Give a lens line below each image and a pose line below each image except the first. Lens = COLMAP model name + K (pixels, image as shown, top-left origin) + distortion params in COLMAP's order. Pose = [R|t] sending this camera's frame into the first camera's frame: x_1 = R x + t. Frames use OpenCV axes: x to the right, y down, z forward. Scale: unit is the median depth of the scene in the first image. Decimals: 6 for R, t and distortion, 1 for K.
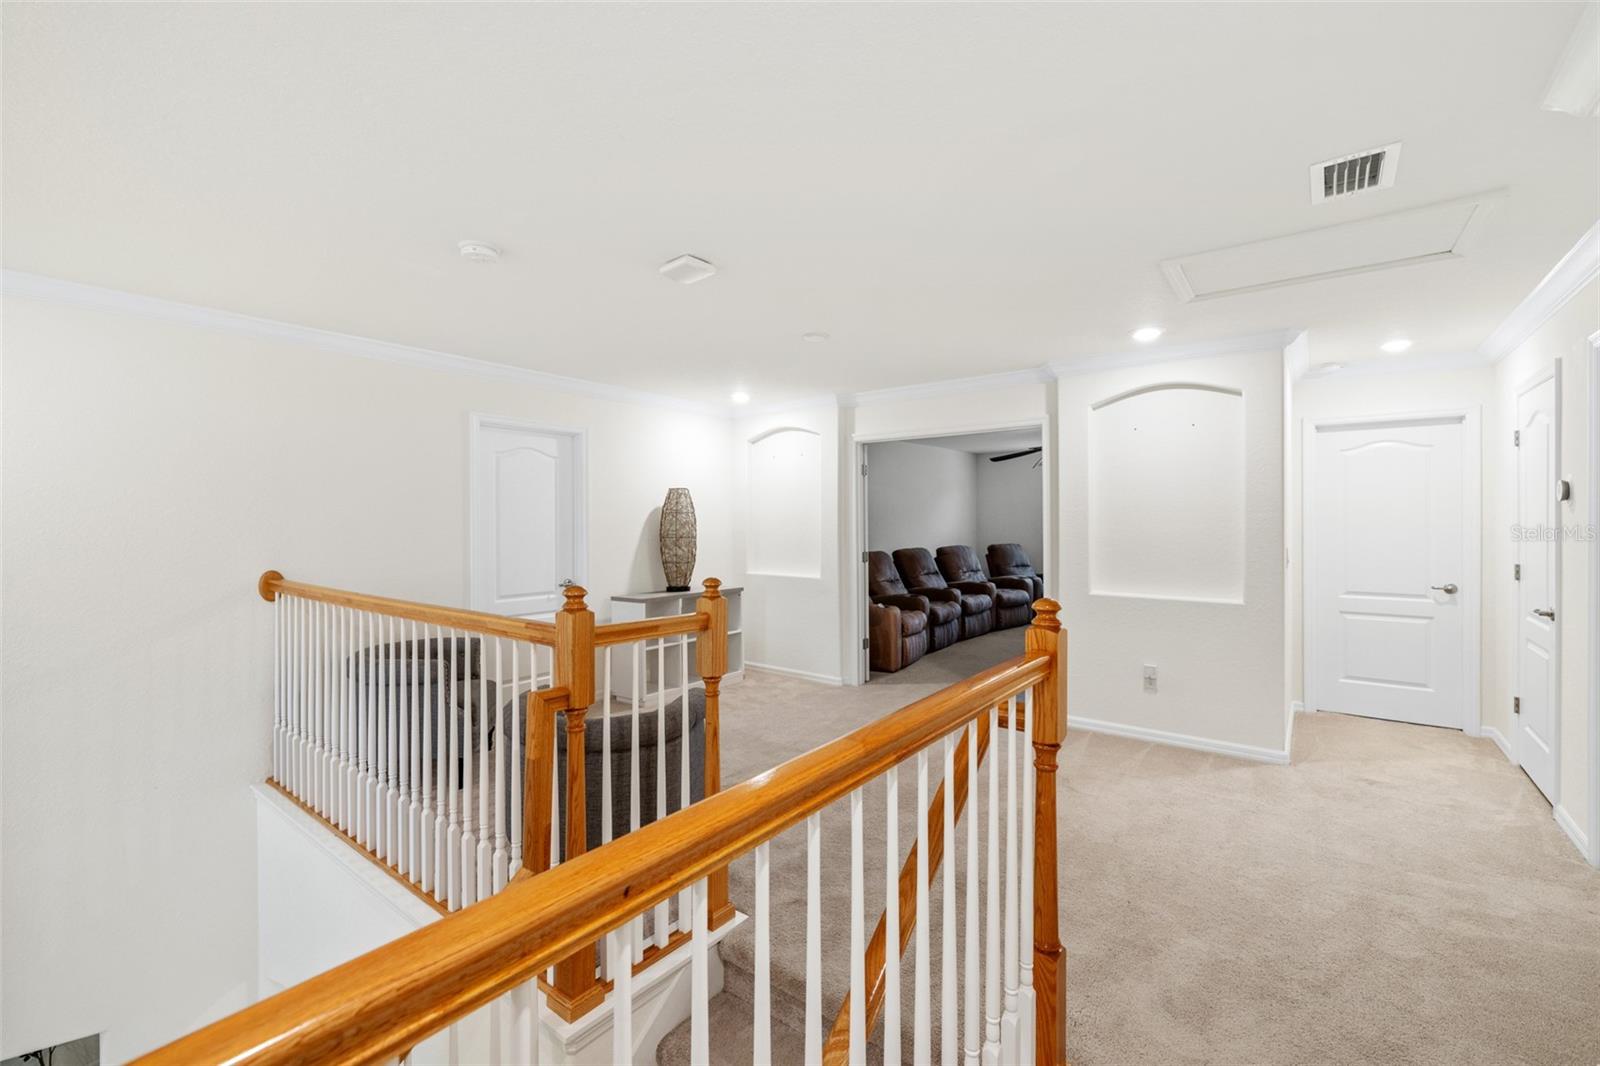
lens RADIAL K [[674.2, 0, 798.3], [0, 674.2, 521.4], [0, 0, 1]] dist [0.002291, 0.000262]
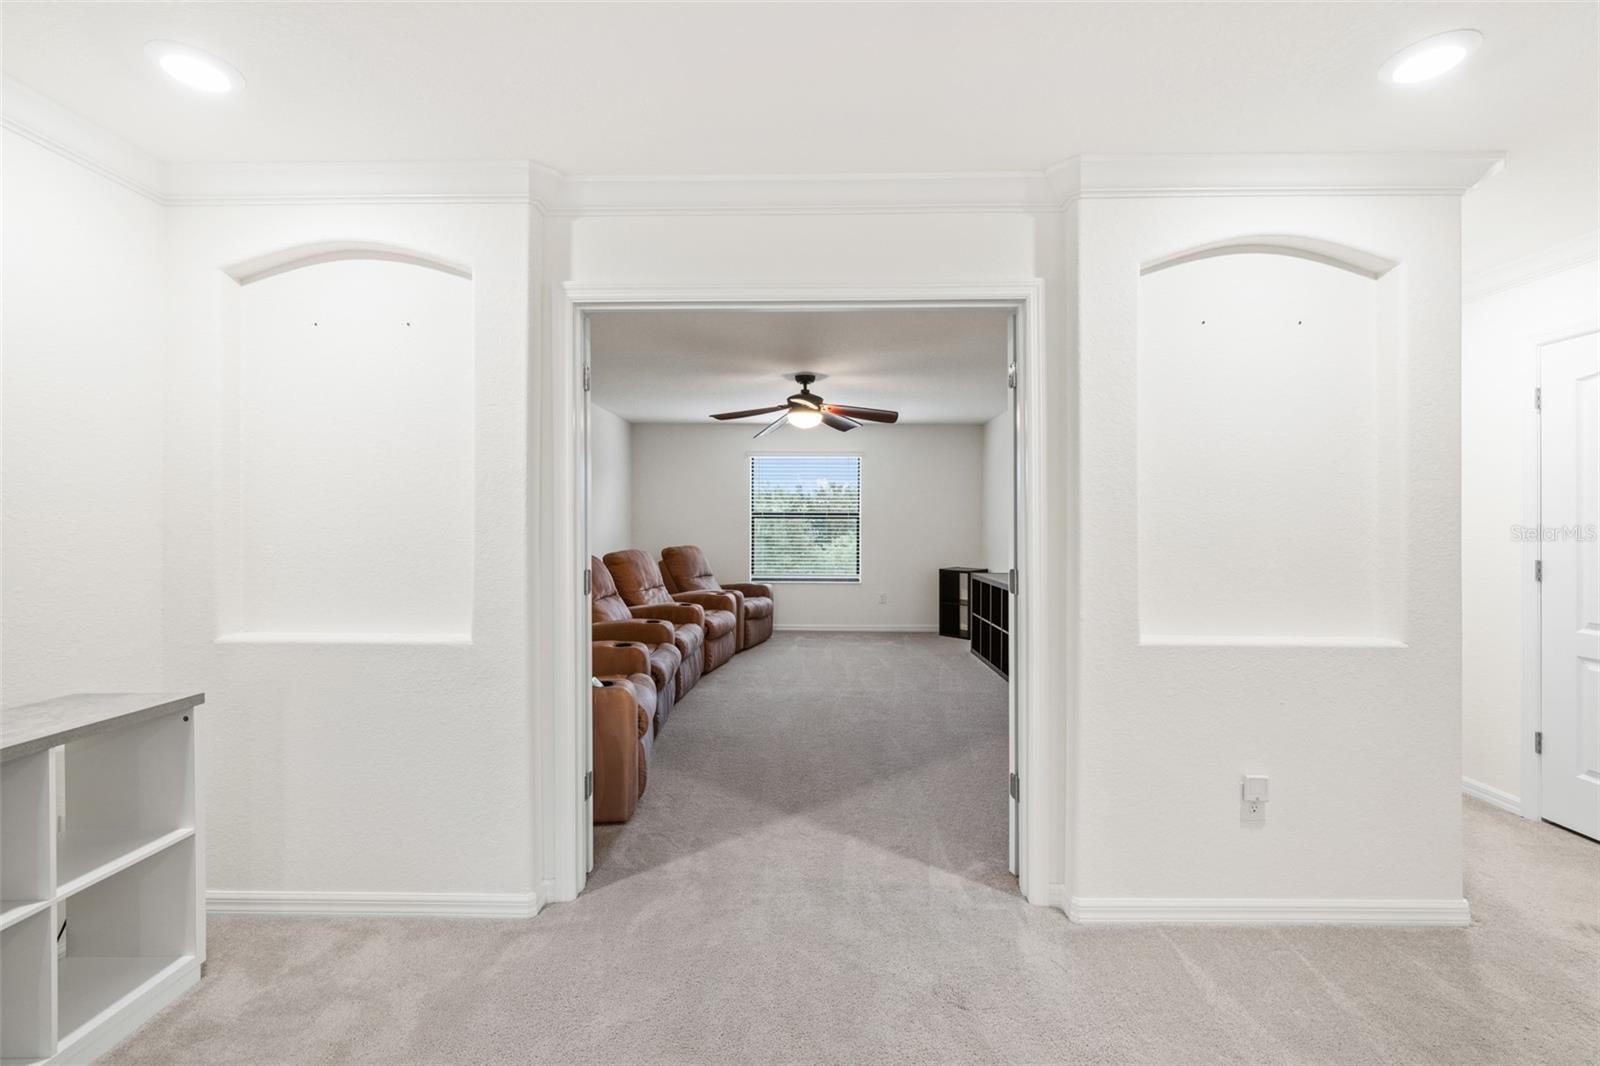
lens RADIAL K [[674.2, 0, 798.3], [0, 674.2, 521.4], [0, 0, 1]] dist [0.002291, 0.000262]
pose [[0.800179, 0.005104, 0.599740, -0.050498], [-0.002917, 0.999985, -0.004619, 0.016514], [-0.599755, 0.001947, 0.800181, 0.594309]]
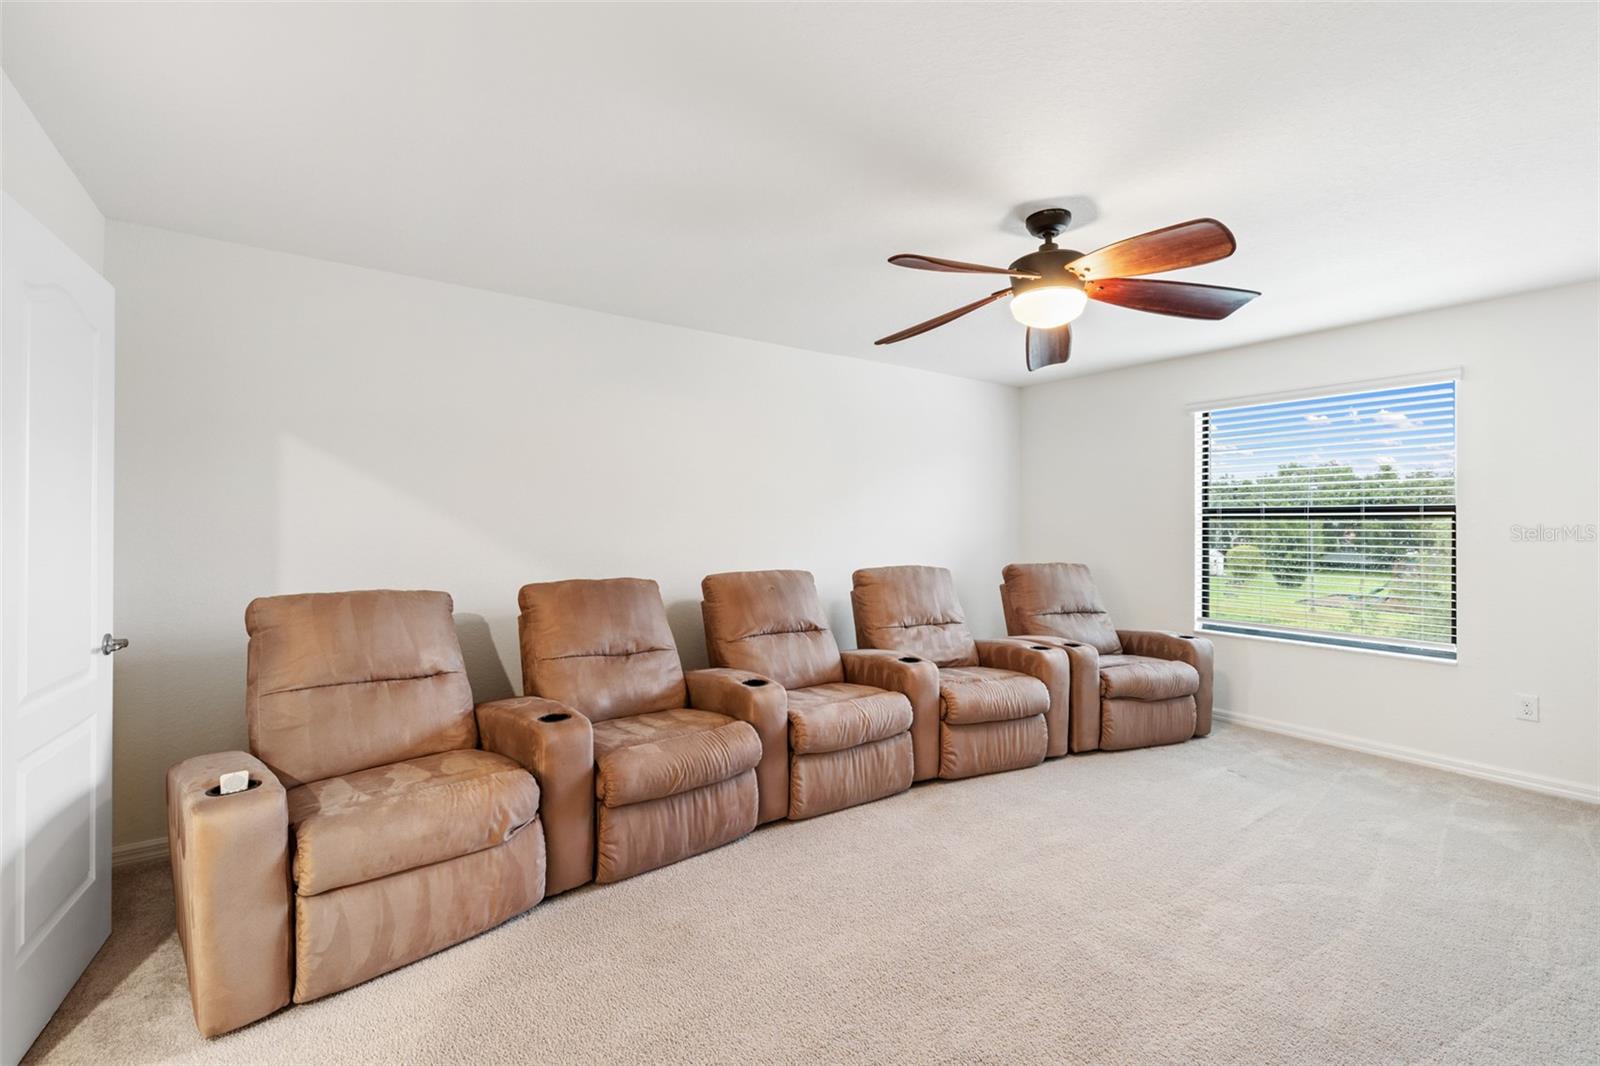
lens RADIAL K [[674.2, 0, 798.3], [0, 674.2, 521.4], [0, 0, 1]] dist [0.002291, 0.000262]
pose [[0.957154, 0.002012, -0.289574, 0.480304], [-0.004109, 0.999970, -0.006632, 0.013710], [0.289552, 0.007538, 0.957133, 0.862592]]
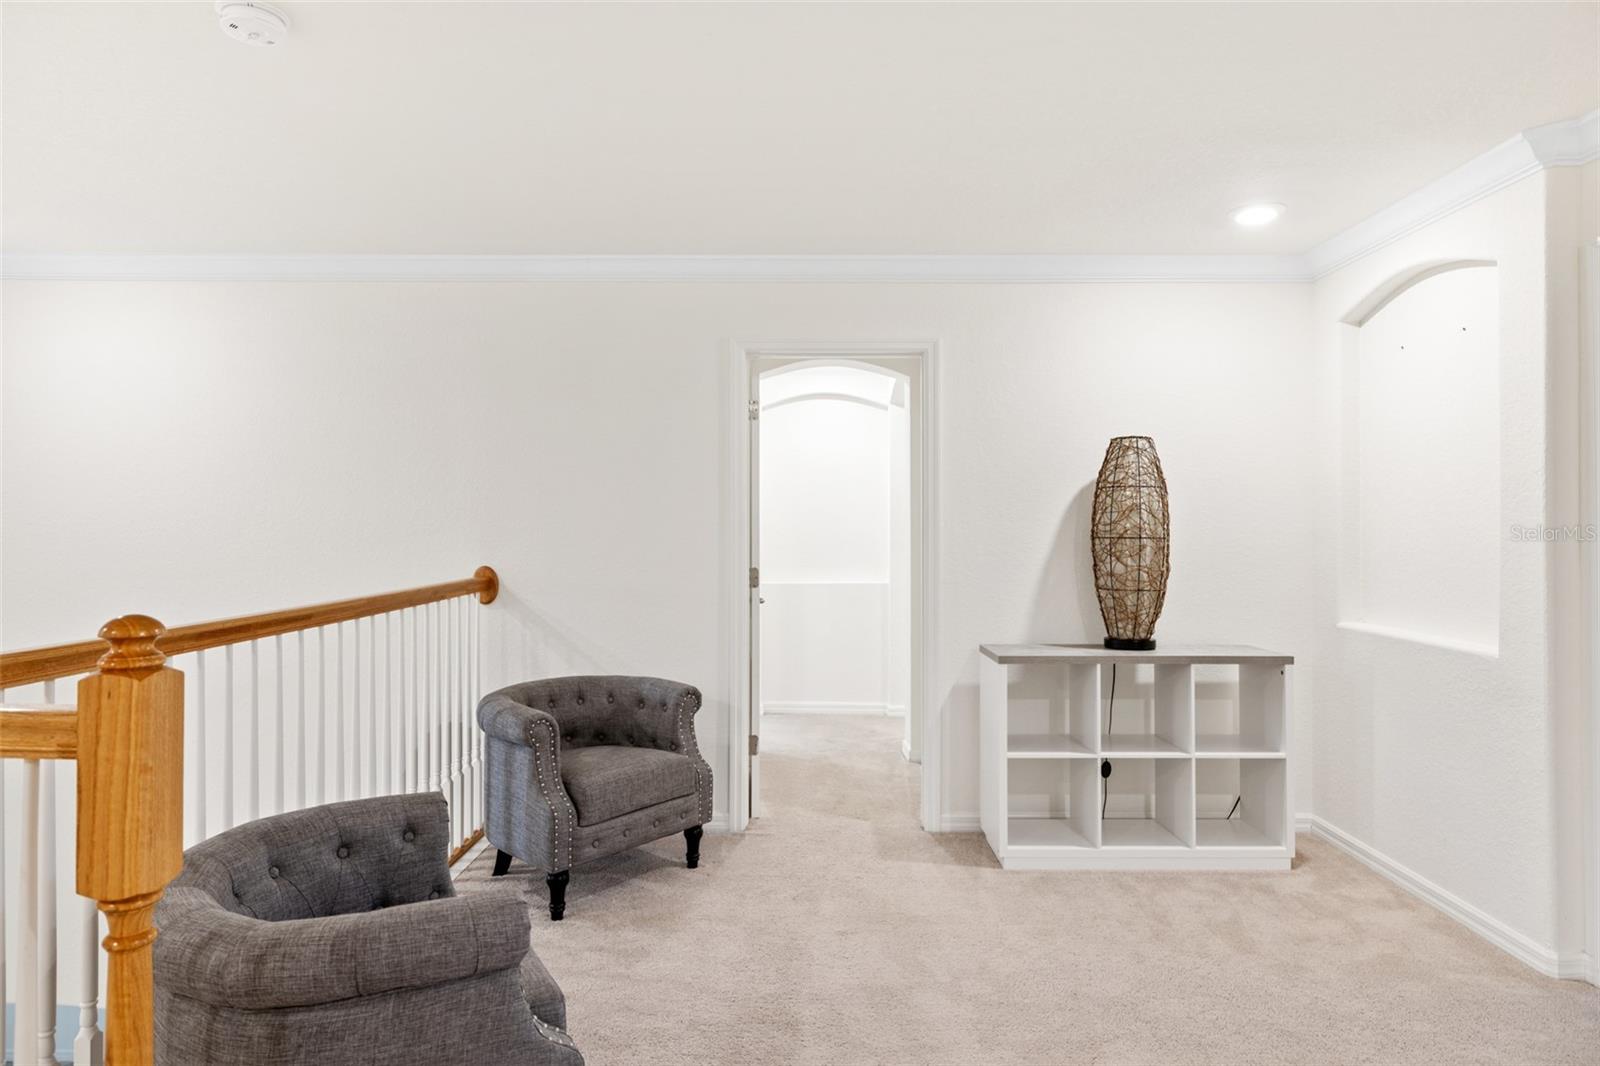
lens RADIAL K [[901.7, 0, 808.3], [0, 901.7, 525.9], [0, 0, 1]] dist [0.002308, 0.001297]
pose [[0.606450, 0.000773, -0.795122, 0.199080], [-0.002862, 0.999995, -0.001211, 0.016290], [0.795117, 0.003010, 0.606449, 0.419748]]
